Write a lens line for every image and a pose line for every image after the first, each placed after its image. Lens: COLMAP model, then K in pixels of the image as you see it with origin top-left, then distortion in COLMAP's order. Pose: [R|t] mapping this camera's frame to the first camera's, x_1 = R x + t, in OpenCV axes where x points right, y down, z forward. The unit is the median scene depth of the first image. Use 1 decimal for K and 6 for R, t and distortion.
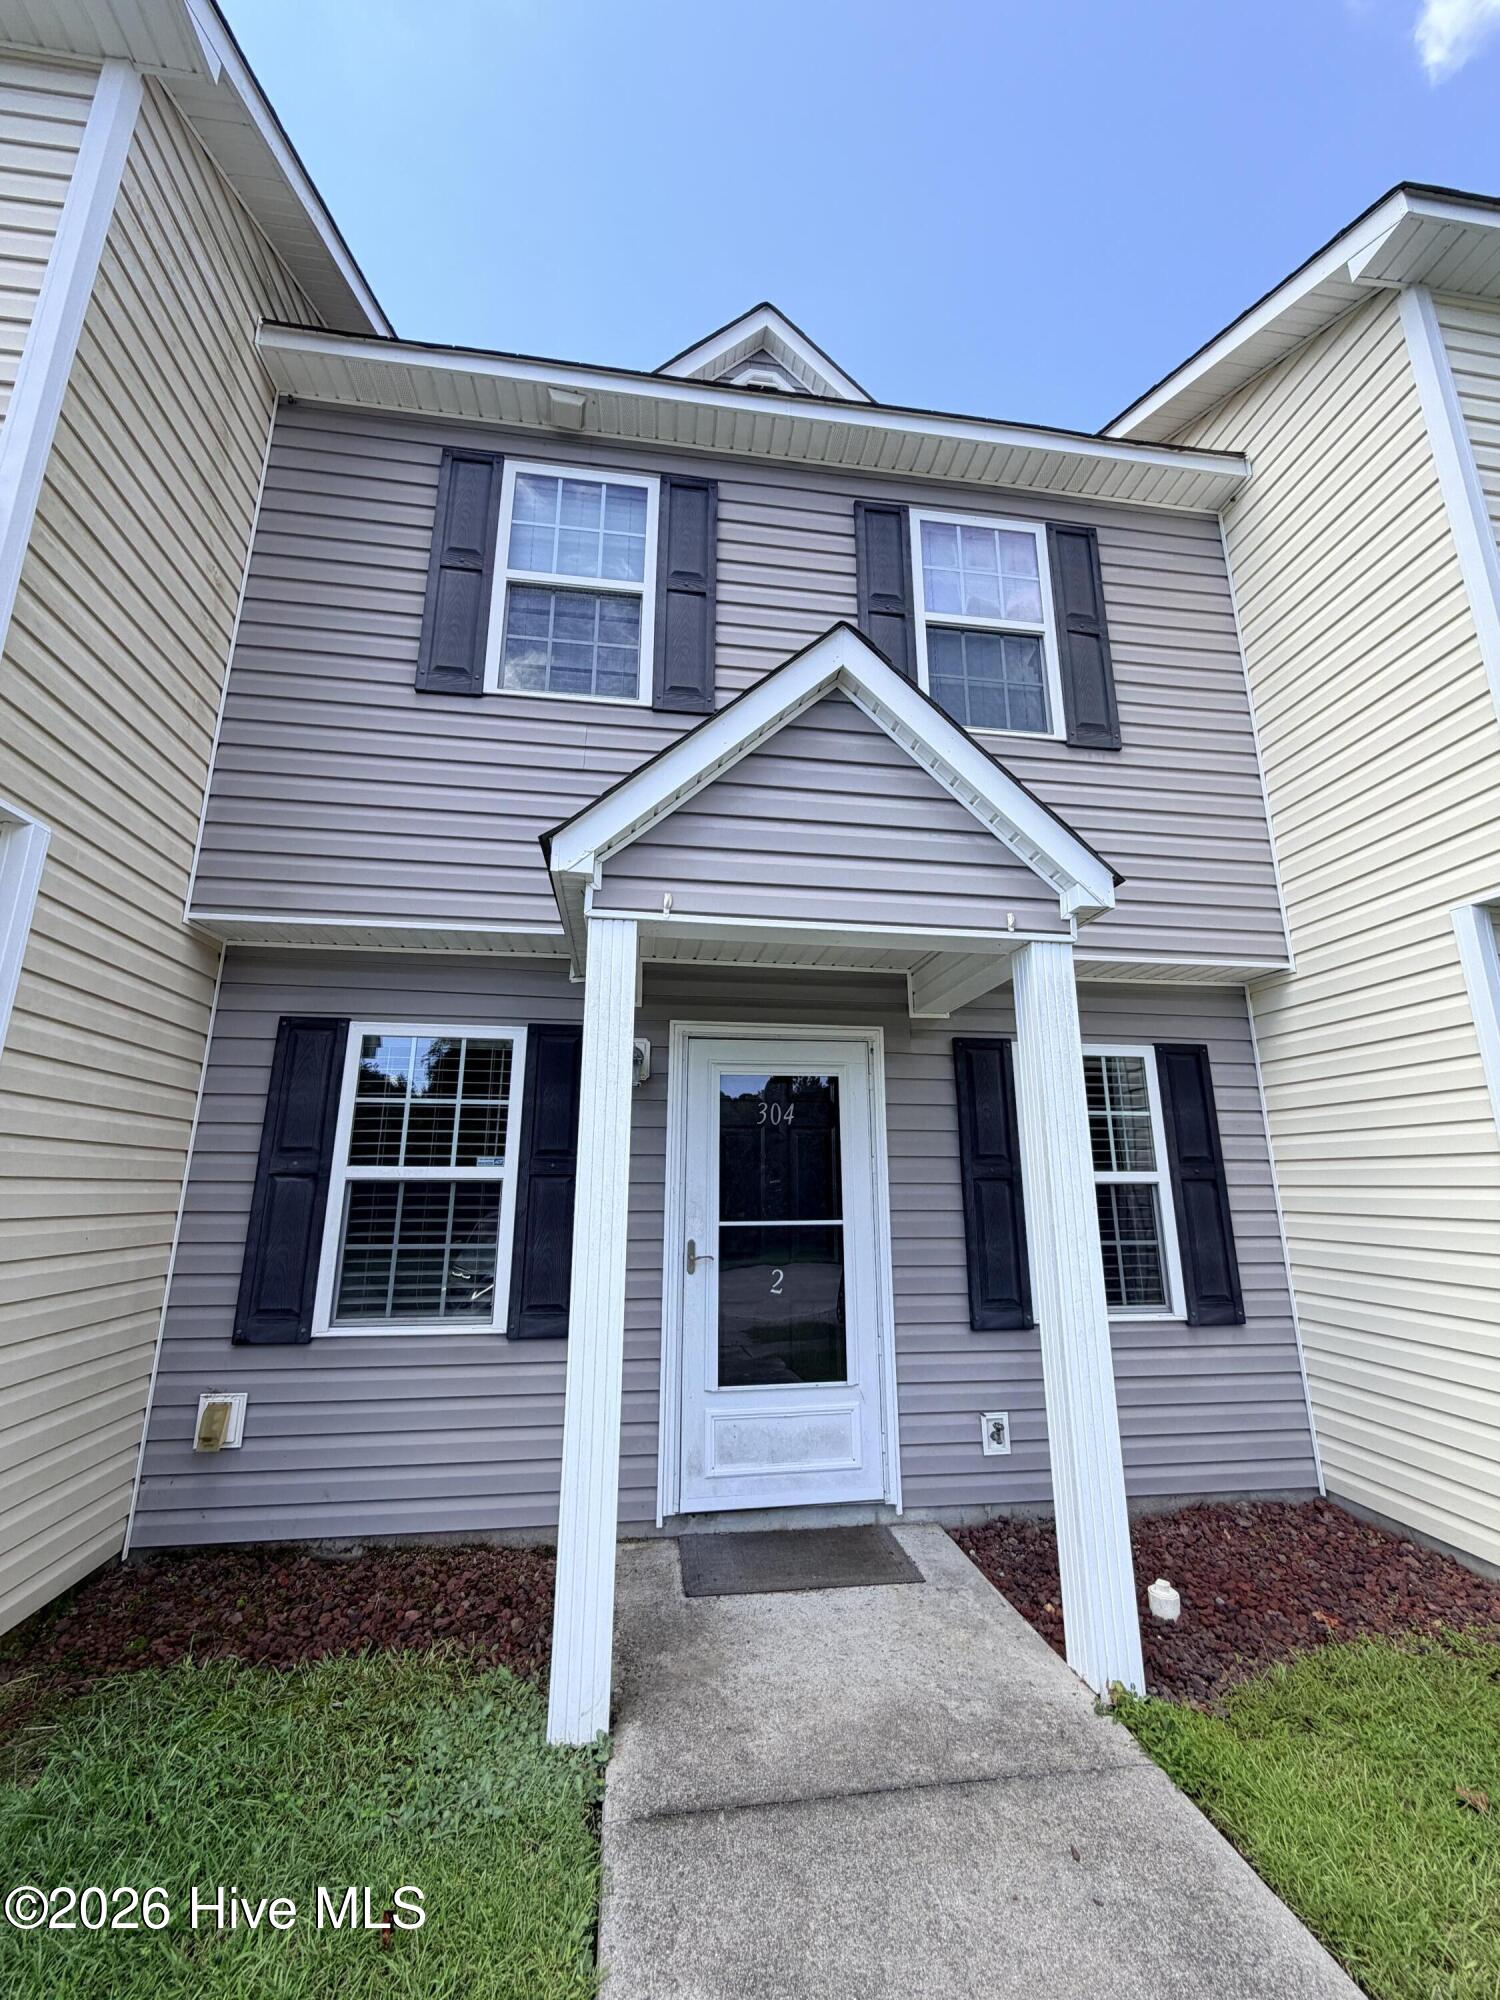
lens RADIAL K [[795.5, 0, 750.0], [0, 795.5, 1000.0], [0, 0, 1]] dist [0.000257, 0.000072]
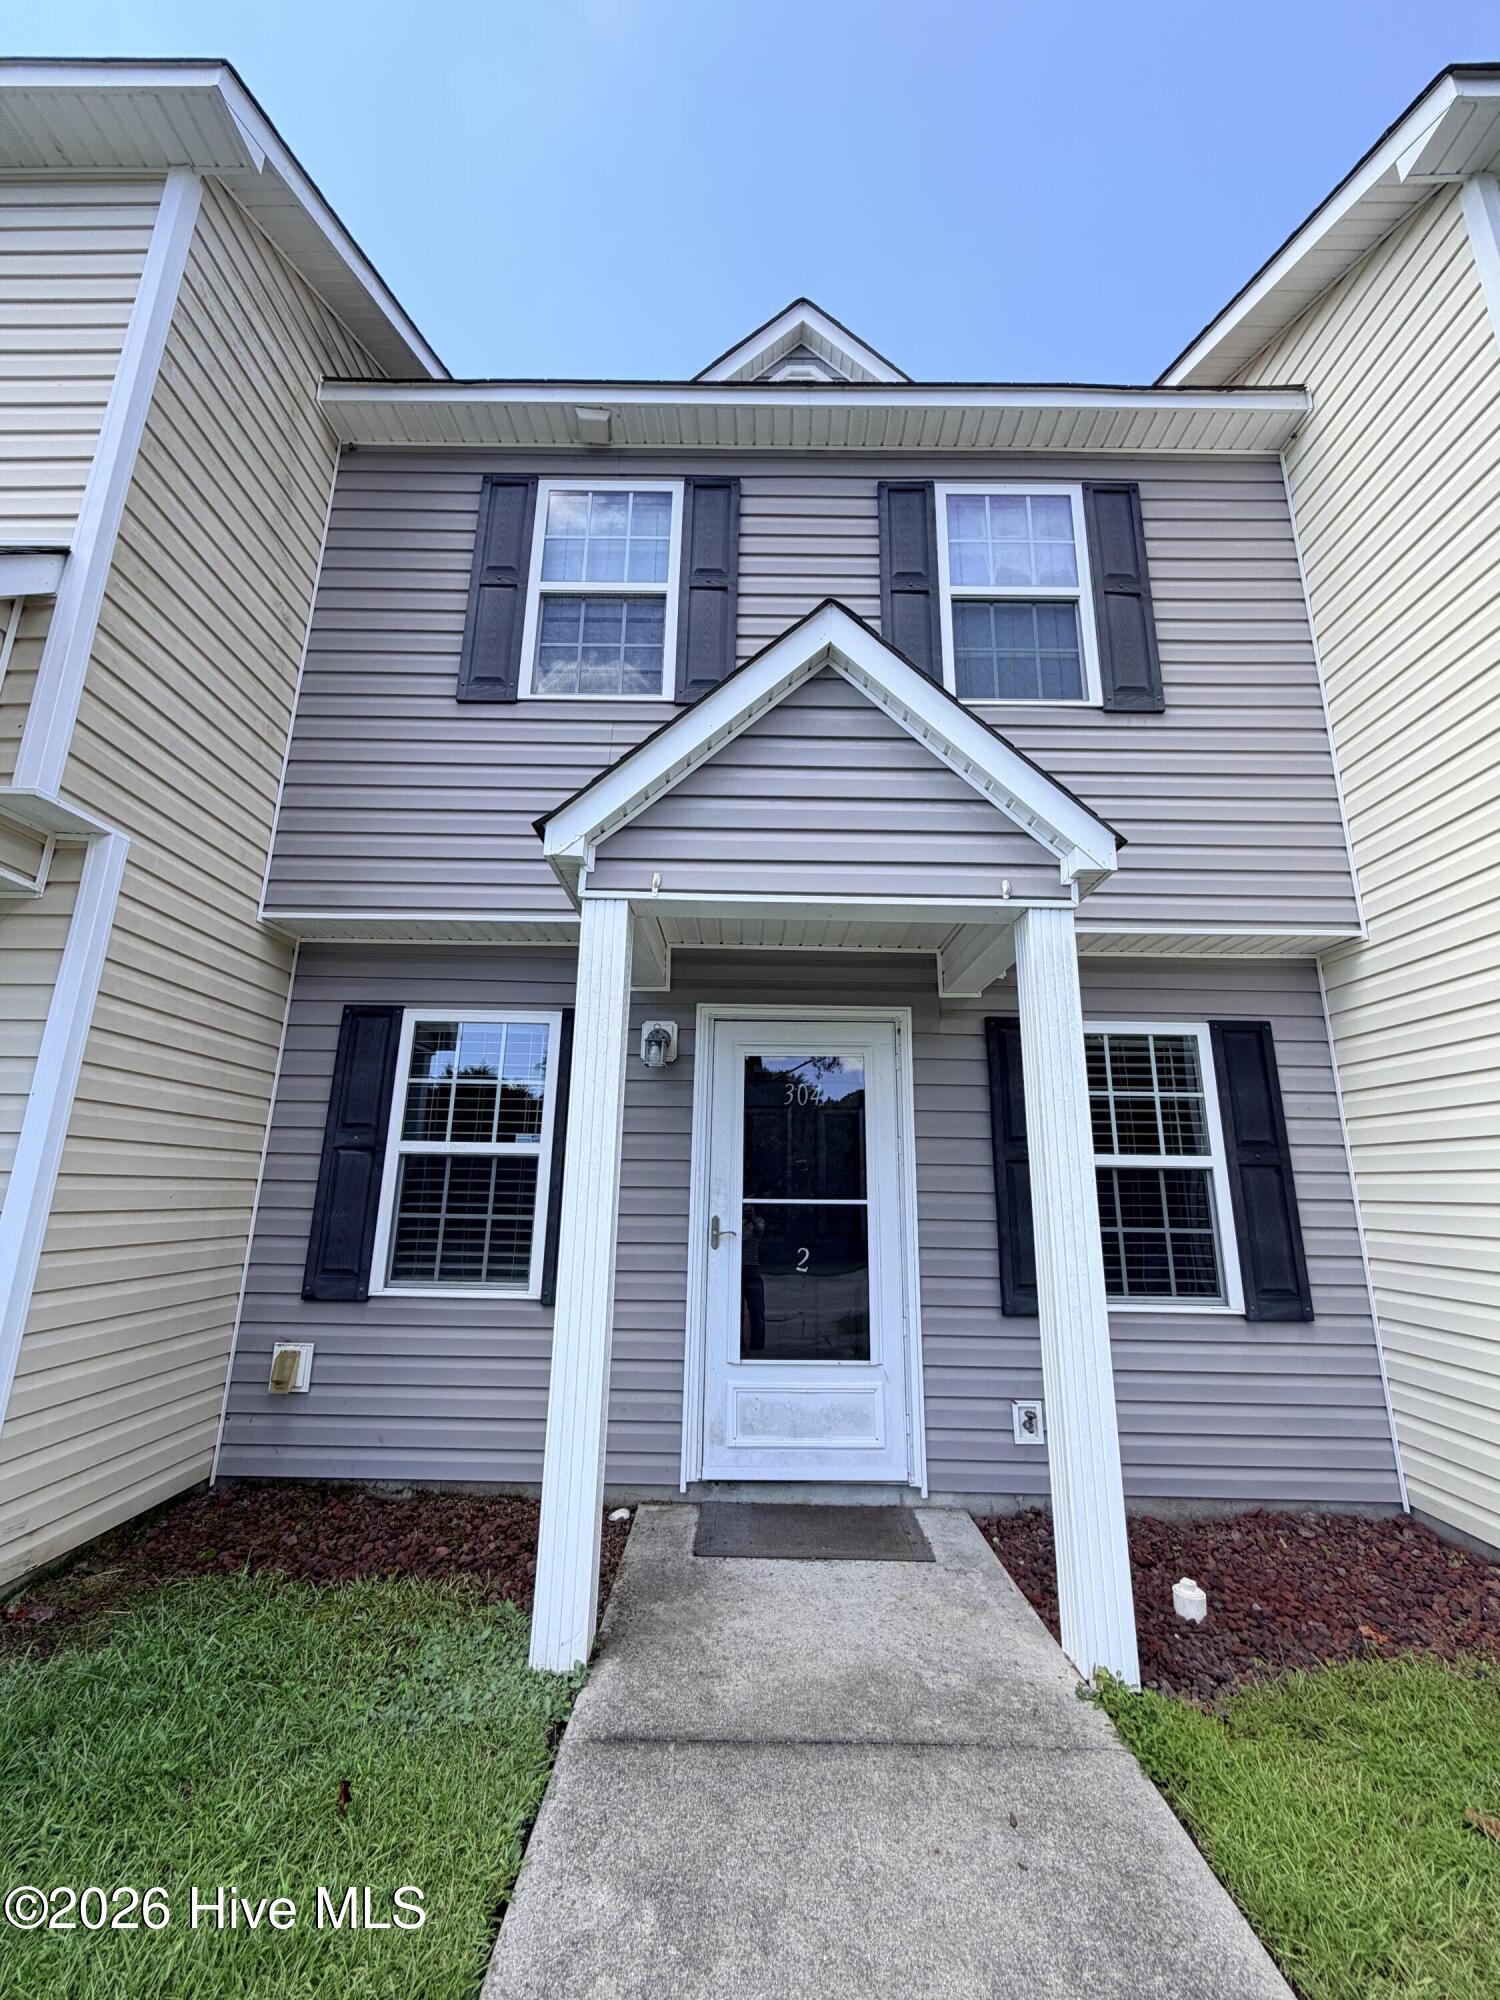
lens RADIAL K [[795.5, 0, 750.0], [0, 795.5, 1000.0], [0, 0, 1]] dist [0.000257, 0.000072]
pose [[0.989759, -0.018505, -0.141543, 0.128318], [0.017769, 0.999821, -0.006464, 0.032569], [0.141638, 0.003883, 0.989911, -0.010761]]
